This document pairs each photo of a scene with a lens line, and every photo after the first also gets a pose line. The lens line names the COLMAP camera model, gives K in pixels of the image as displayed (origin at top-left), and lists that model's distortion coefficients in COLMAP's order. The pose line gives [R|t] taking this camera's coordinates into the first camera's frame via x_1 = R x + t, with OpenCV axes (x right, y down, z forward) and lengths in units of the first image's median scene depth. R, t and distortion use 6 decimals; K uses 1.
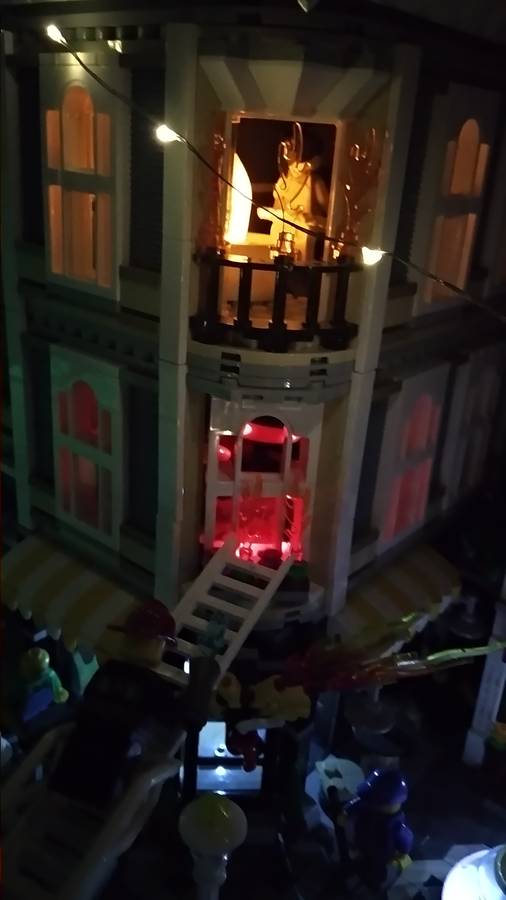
lens RADIAL K [[778.7, 0, 280.6], [0, 778.7, 446.7], [0, 0, 1]] dist [0.007652, 0.000651]
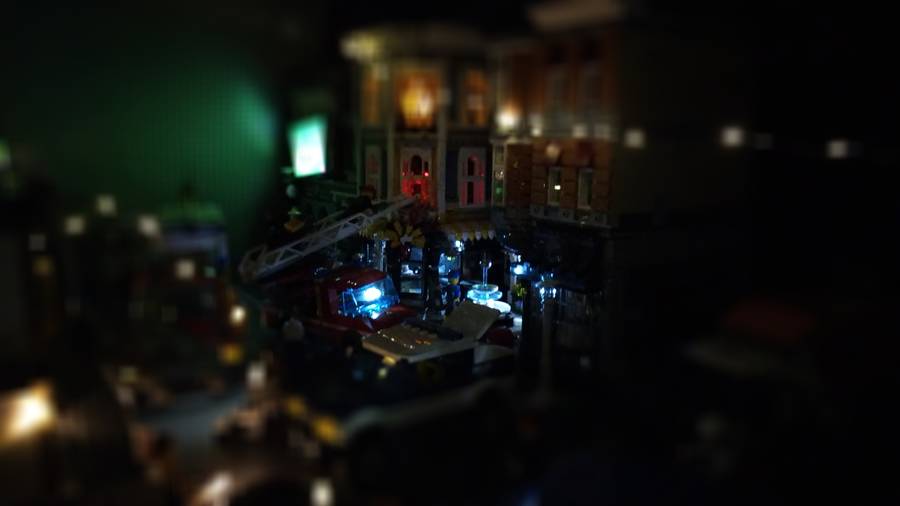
lens RADIAL K [[742.6, 0, 450.0], [0, 742.6, 253.0], [0, 0, 1]] dist [0.109190, -0.213527]
pose [[0.940075, -0.017500, -0.340518, 1.247543], [-0.074273, 0.964190, -0.254600, 1.215217], [0.332779, 0.264634, 0.905111, -1.847188]]
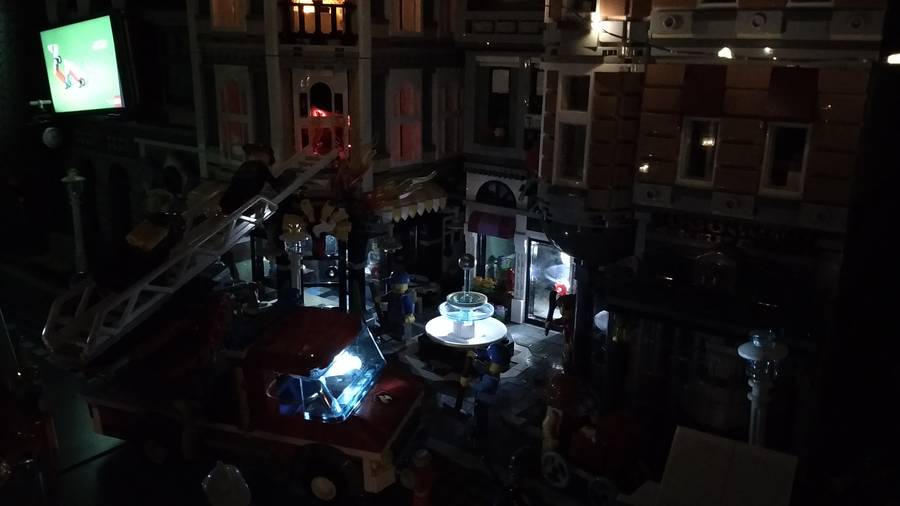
lens RADIAL K [[742.6, 0, 450.0], [0, 742.6, 253.0], [0, 0, 1]] dist [0.109190, -0.213527]
pose [[0.997512, -0.069943, 0.008838, 0.276691], [0.070499, 0.989045, -0.129693, 0.688057], [0.000330, 0.129993, 0.991515, -0.913942]]
